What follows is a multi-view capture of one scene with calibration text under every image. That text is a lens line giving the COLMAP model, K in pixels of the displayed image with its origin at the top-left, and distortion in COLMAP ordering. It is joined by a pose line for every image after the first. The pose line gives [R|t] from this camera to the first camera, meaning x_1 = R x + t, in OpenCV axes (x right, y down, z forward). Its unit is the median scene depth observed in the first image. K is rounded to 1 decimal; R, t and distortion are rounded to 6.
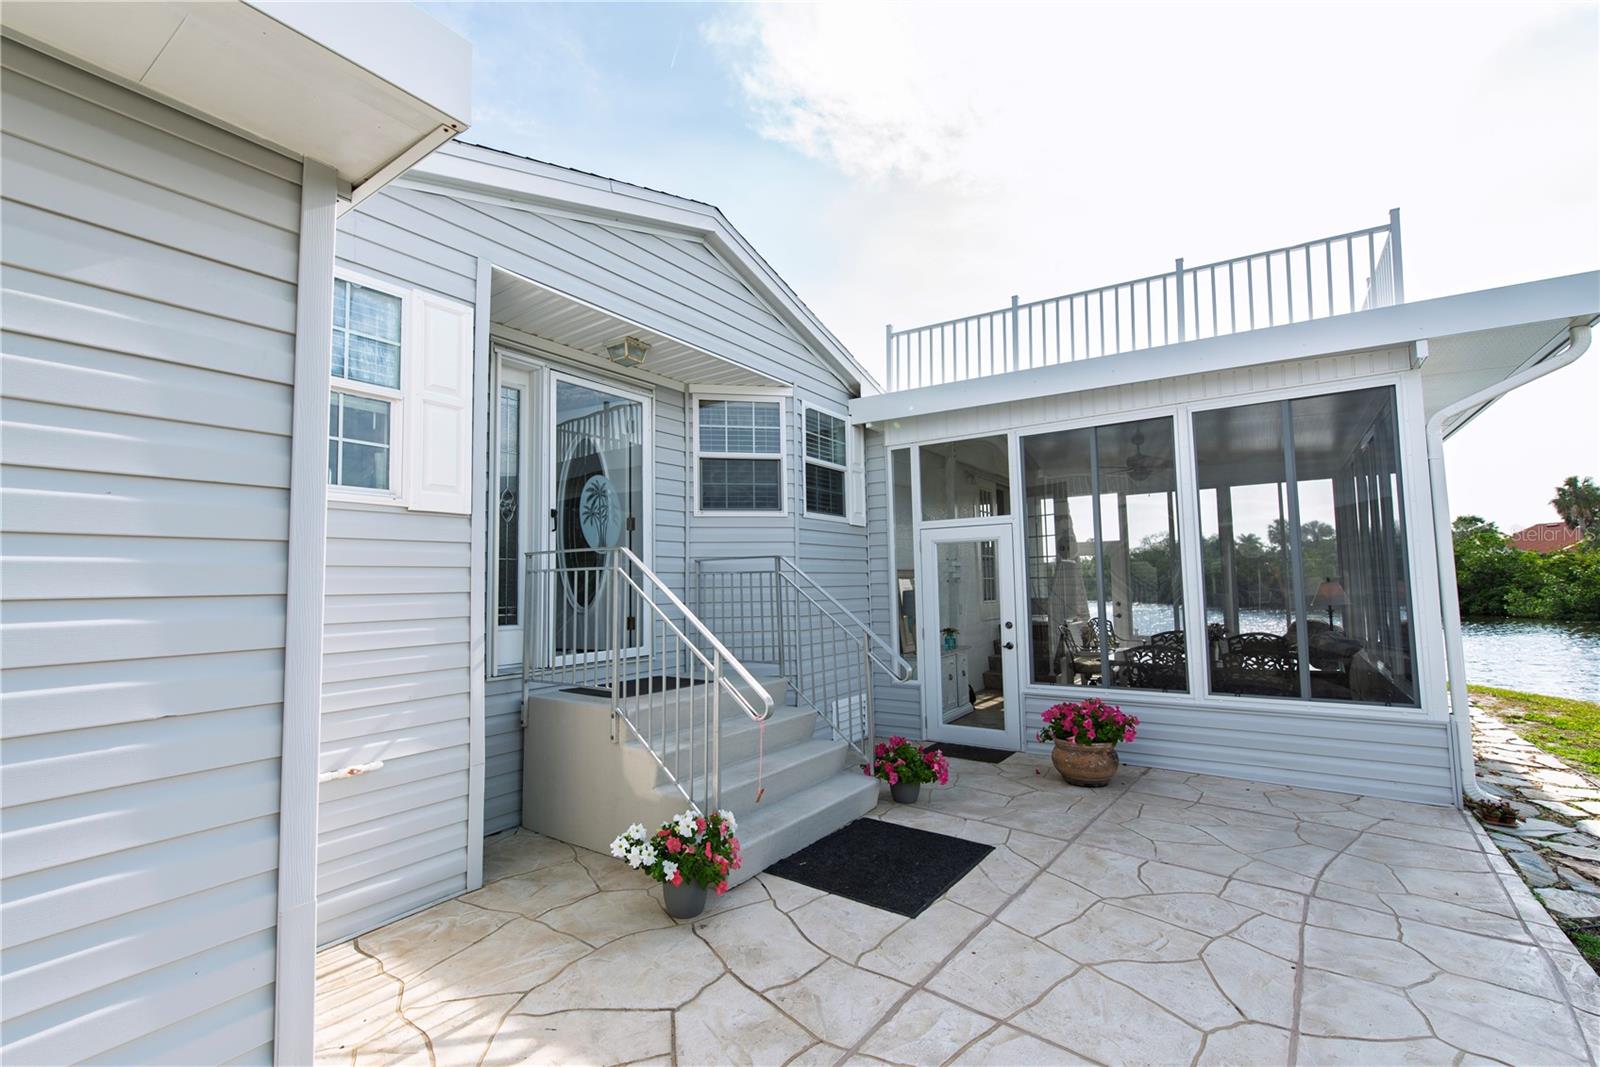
lens RADIAL K [[686.0, 0, 802.2], [0, 686.0, 537.8], [0, 0, 1]] dist [0.001363, -0.000521]
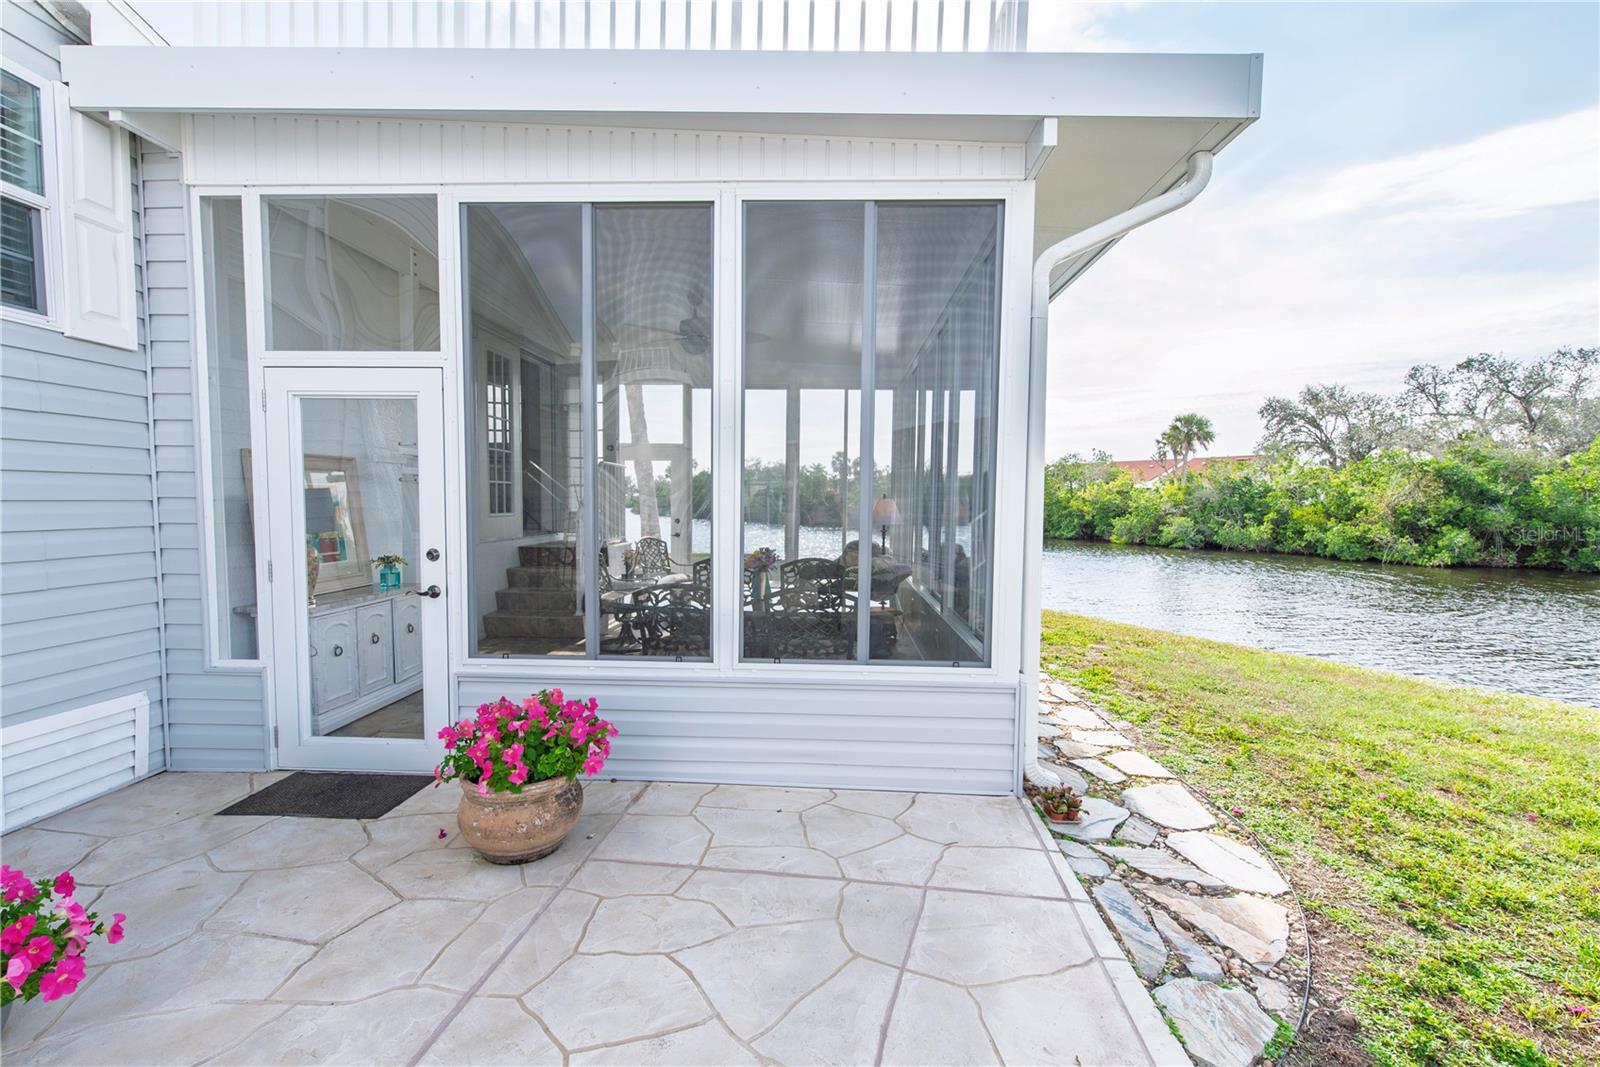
lens RADIAL K [[686.0, 0, 802.9], [0, 686.0, 543.3], [0, 0, 1]] dist [0.001363, -0.000521]
pose [[0.847974, -0.003559, 0.530026, 0.313261], [-0.065020, 0.991727, 0.110683, 0.045215], [-0.526035, -0.128318, 0.840727, 0.458638]]
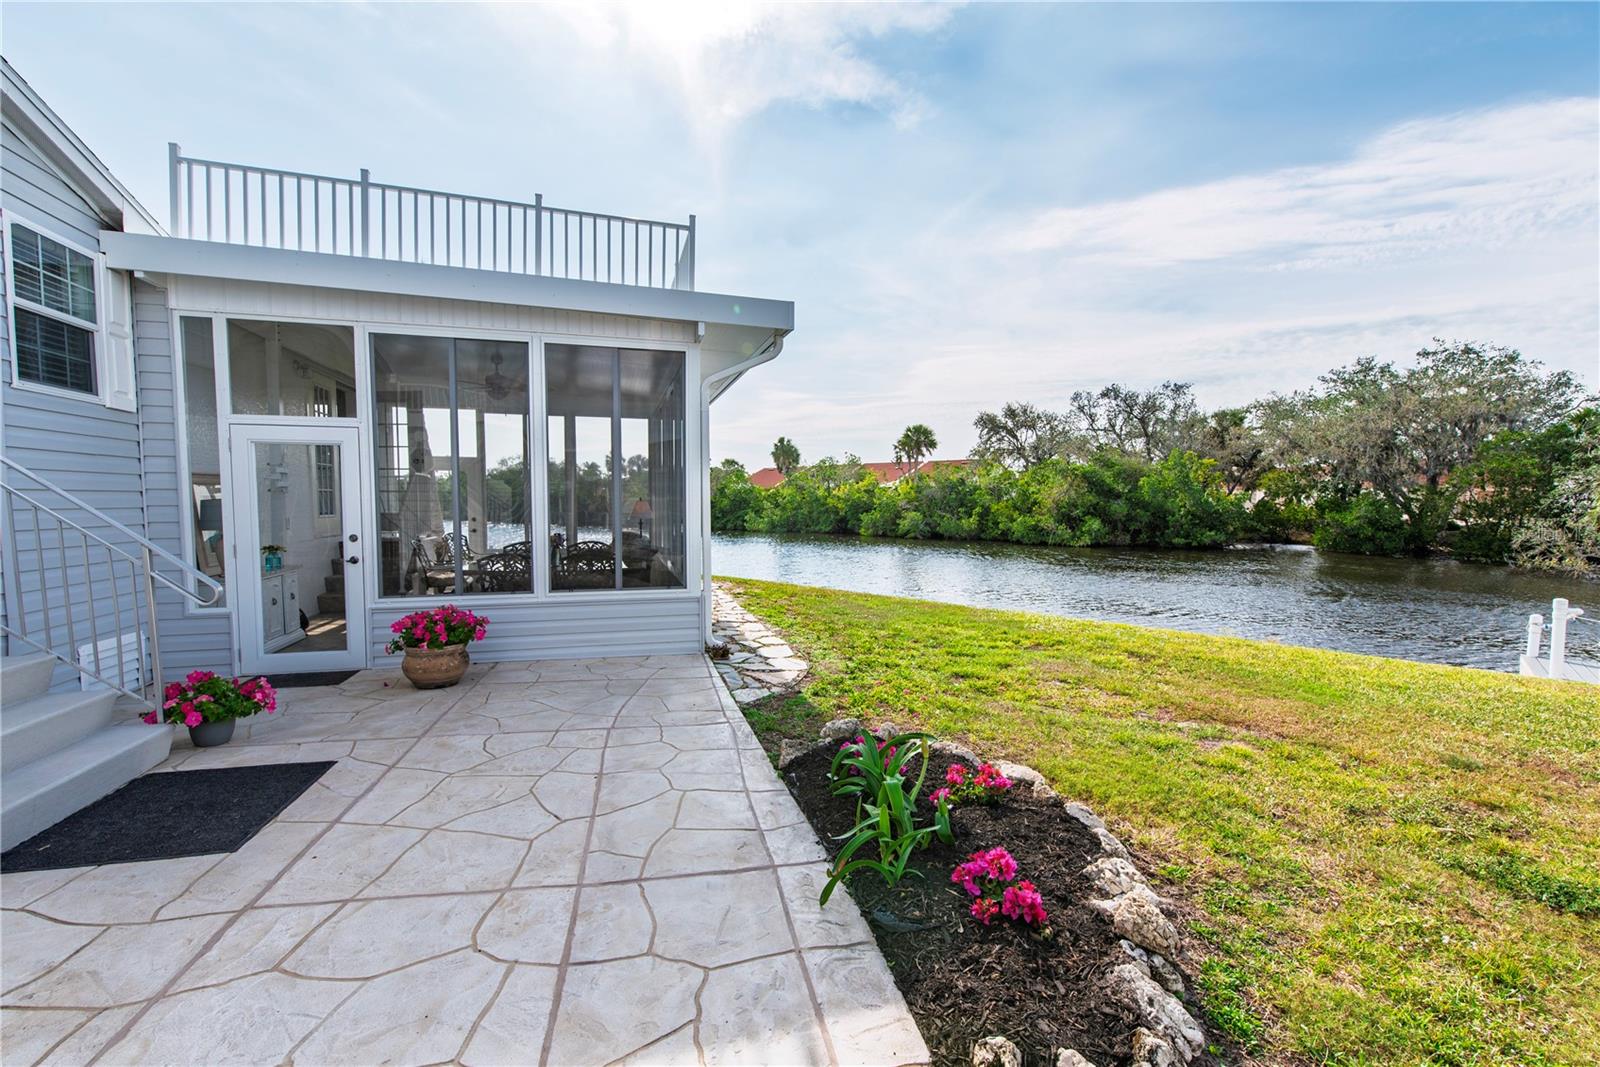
lens RADIAL K [[686.0, 0, 799.5], [0, 686.0, 541.7], [0, 0, 1]] dist [0.001363, -0.000521]
pose [[0.642947, -0.024125, 0.765530, -0.025139], [-0.068655, 0.993665, 0.088976, 0.009817], [-0.762827, -0.109764, 0.637218, -0.059832]]
